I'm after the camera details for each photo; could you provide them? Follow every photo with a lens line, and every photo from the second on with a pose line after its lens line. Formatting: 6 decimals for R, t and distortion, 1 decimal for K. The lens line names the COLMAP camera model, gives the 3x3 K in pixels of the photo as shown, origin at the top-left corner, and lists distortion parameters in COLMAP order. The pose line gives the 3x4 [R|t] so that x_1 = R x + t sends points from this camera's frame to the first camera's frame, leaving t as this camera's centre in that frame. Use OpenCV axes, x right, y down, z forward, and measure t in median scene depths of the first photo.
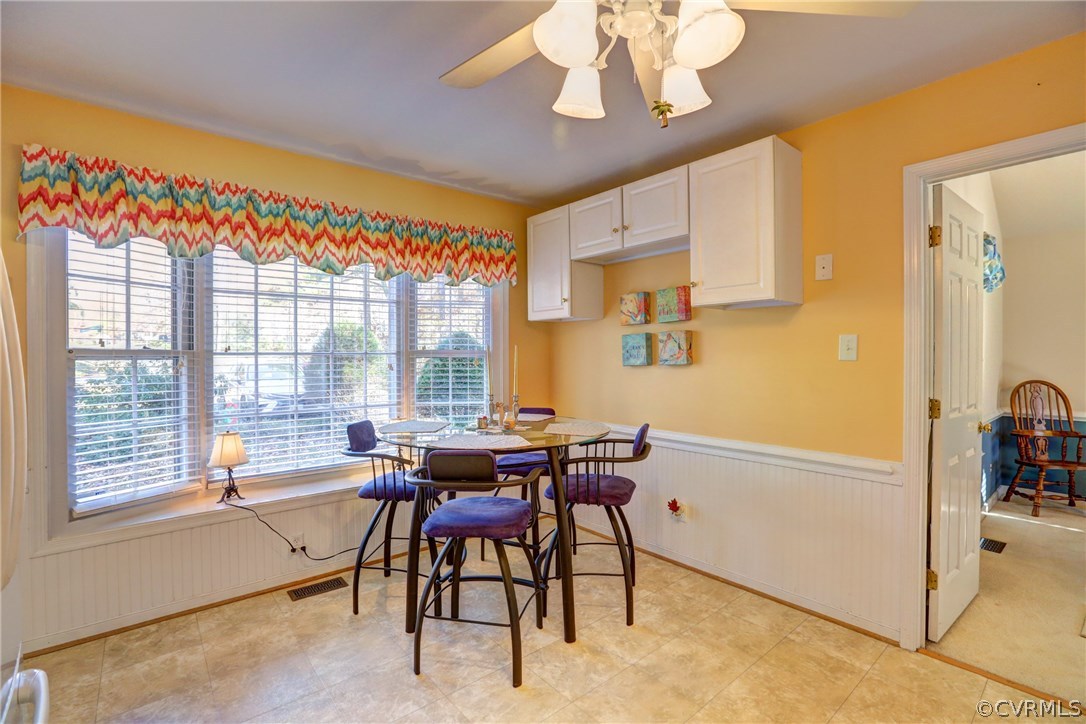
lens RADIAL K [[490.5, 0, 547.0], [0, 490.5, 359.9], [0, 0, 1]] dist [-0.045821, 0.014322]
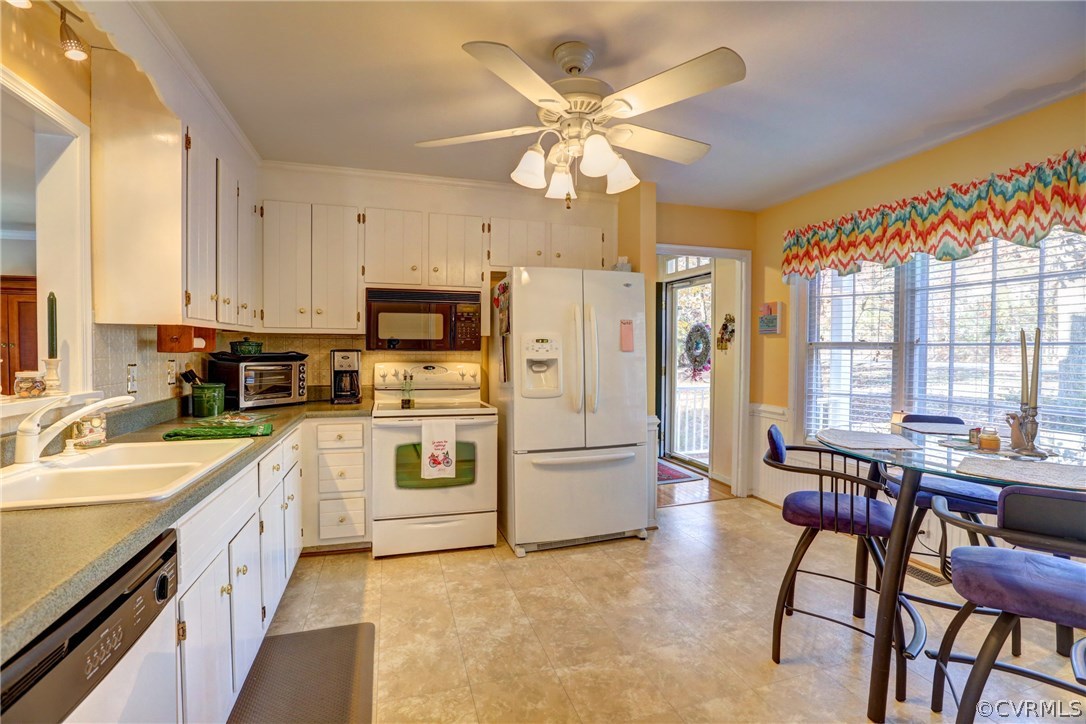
lens RADIAL K [[490.5, 0, 547.0], [0, 490.5, 359.9], [0, 0, 1]] dist [-0.045821, 0.014322]
pose [[-0.379041, 0.025614, -0.925025, 0.751272], [-0.004911, 0.999547, 0.029690, -0.006065], [0.925367, 0.015797, -0.378743, 0.641692]]
